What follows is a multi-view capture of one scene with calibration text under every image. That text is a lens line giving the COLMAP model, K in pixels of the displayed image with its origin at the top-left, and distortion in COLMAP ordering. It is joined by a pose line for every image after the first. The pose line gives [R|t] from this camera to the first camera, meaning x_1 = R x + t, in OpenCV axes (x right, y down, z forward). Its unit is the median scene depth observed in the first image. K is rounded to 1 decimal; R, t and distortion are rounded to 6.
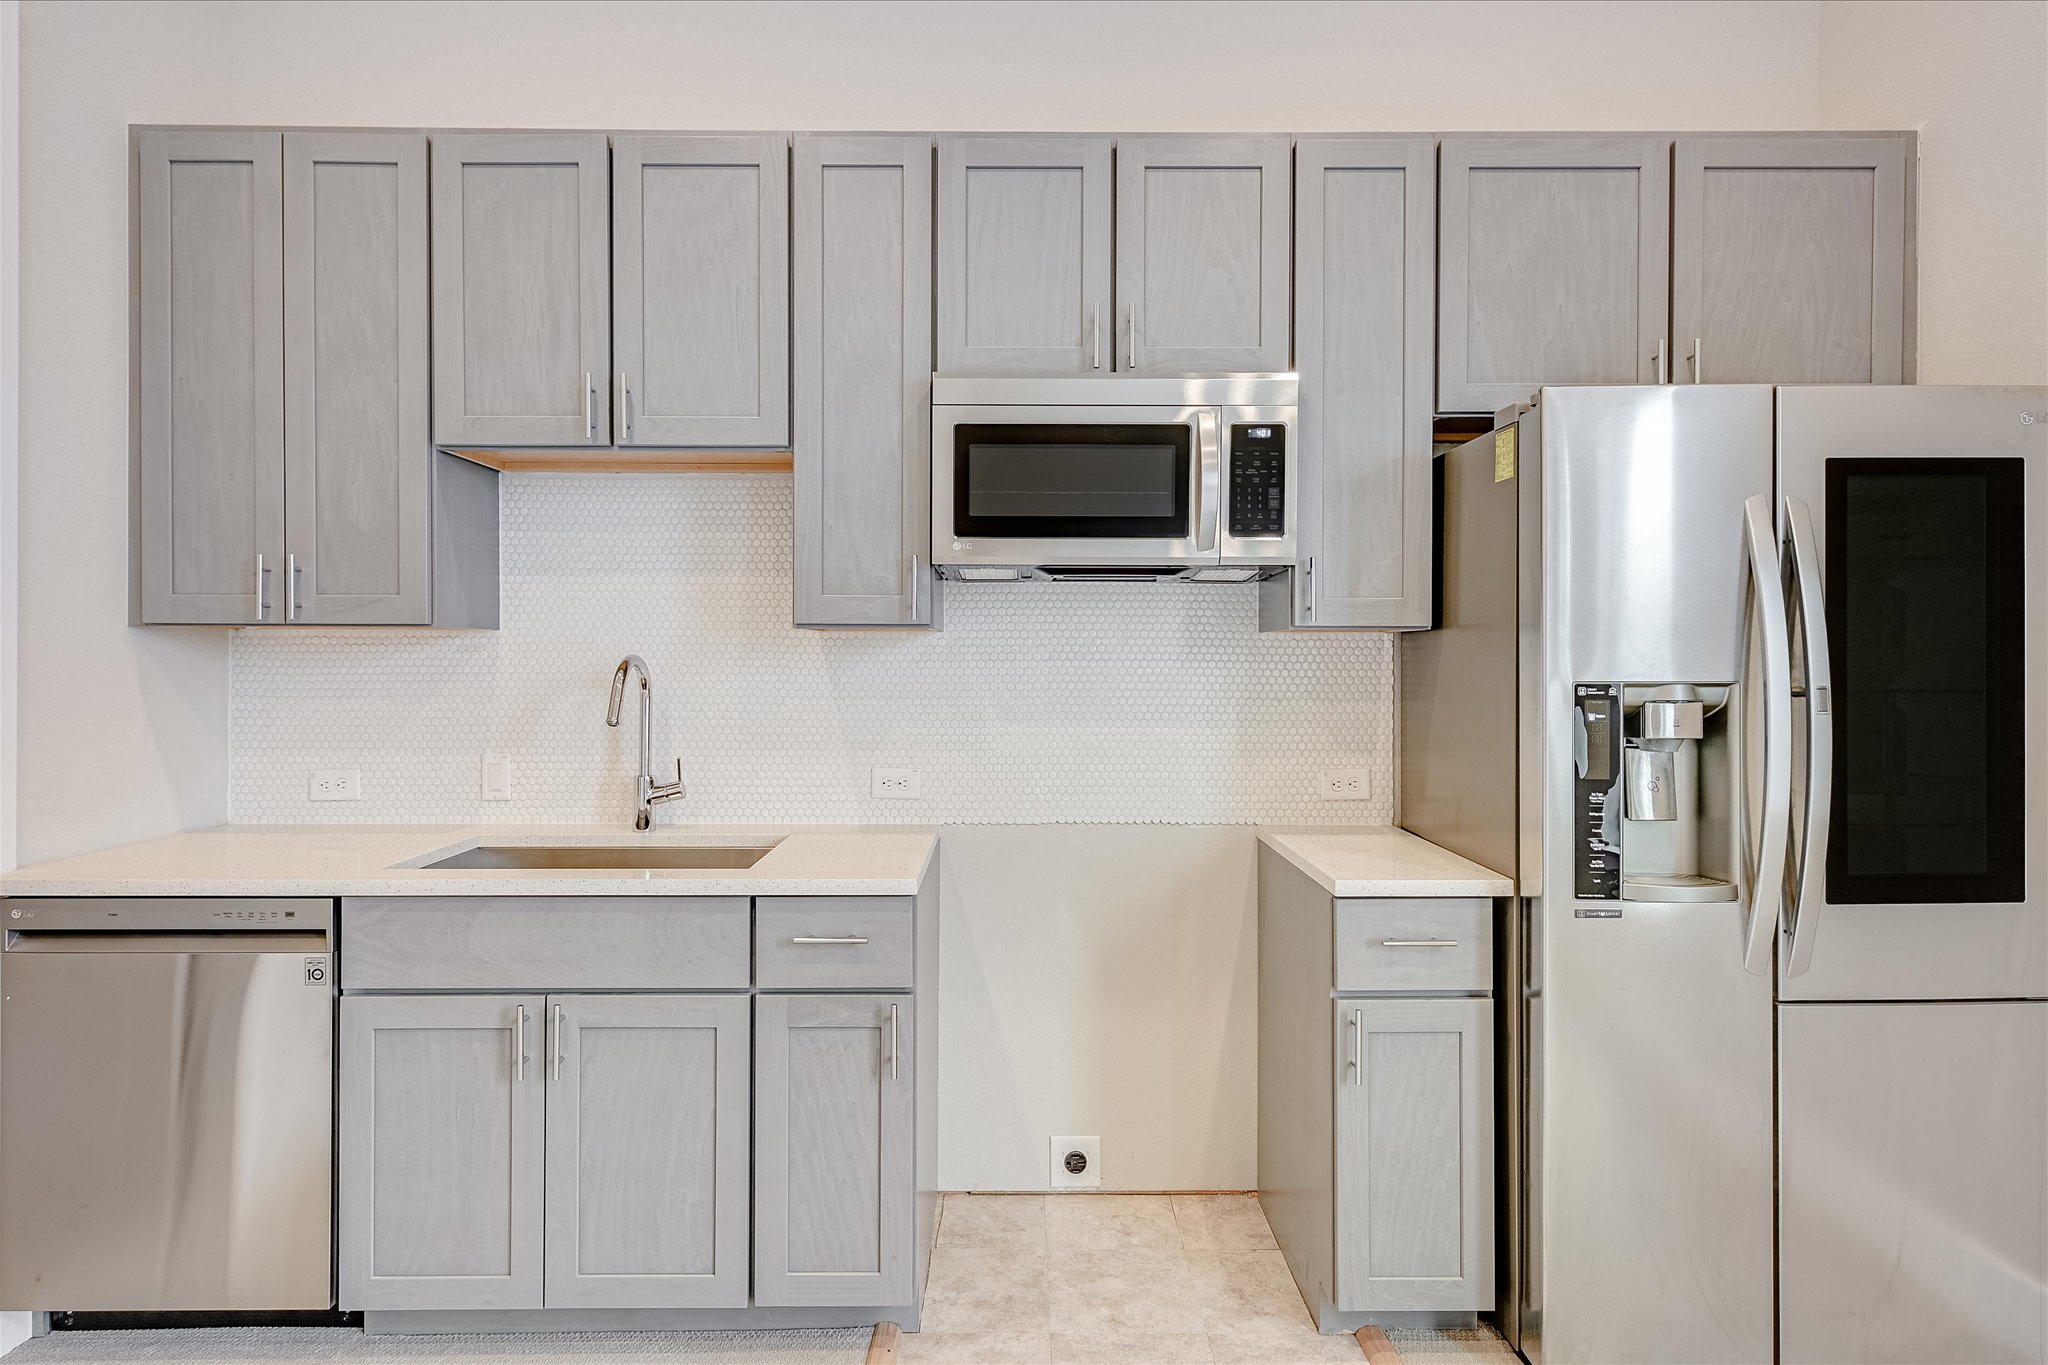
lens RADIAL K [[1332.9, 0, 1024.4], [0, 1332.9, 664.0], [0, 0, 1]] dist [0.017239, 0.002850]
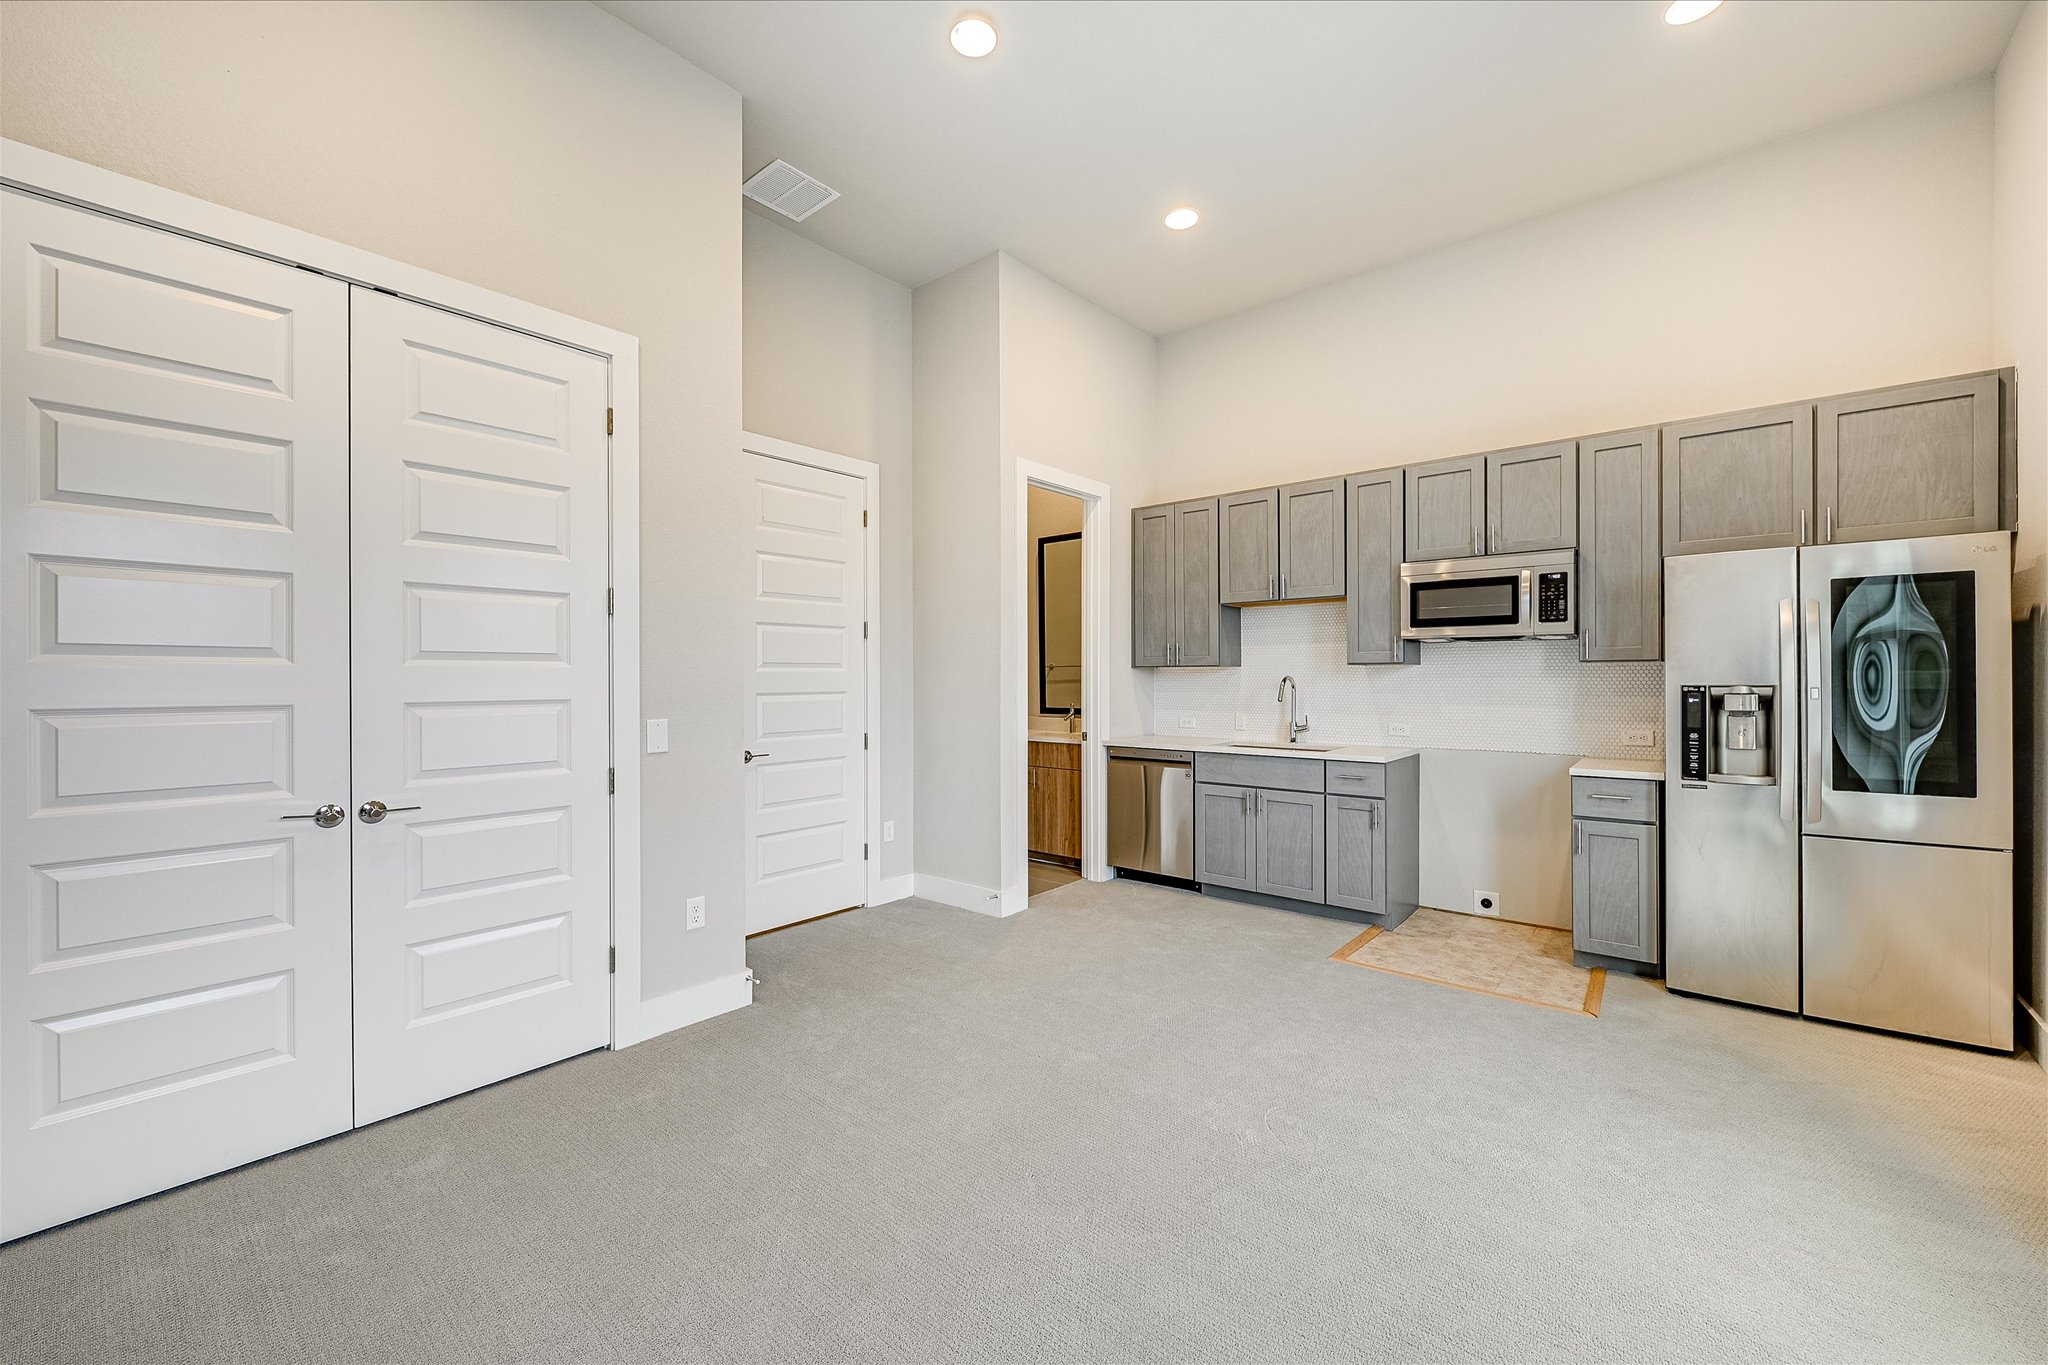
lens RADIAL K [[1307.4, 0, 1024.0], [0, 1307.4, 682.5], [0, 0, 1]] dist [-0.043813, 0.003584]
pose [[0.858005, -0.004045, -0.513625, 0.576996], [0.003640, 0.999992, -0.001795, 0.009253], [0.513628, -0.000329, 0.858013, -1.466977]]
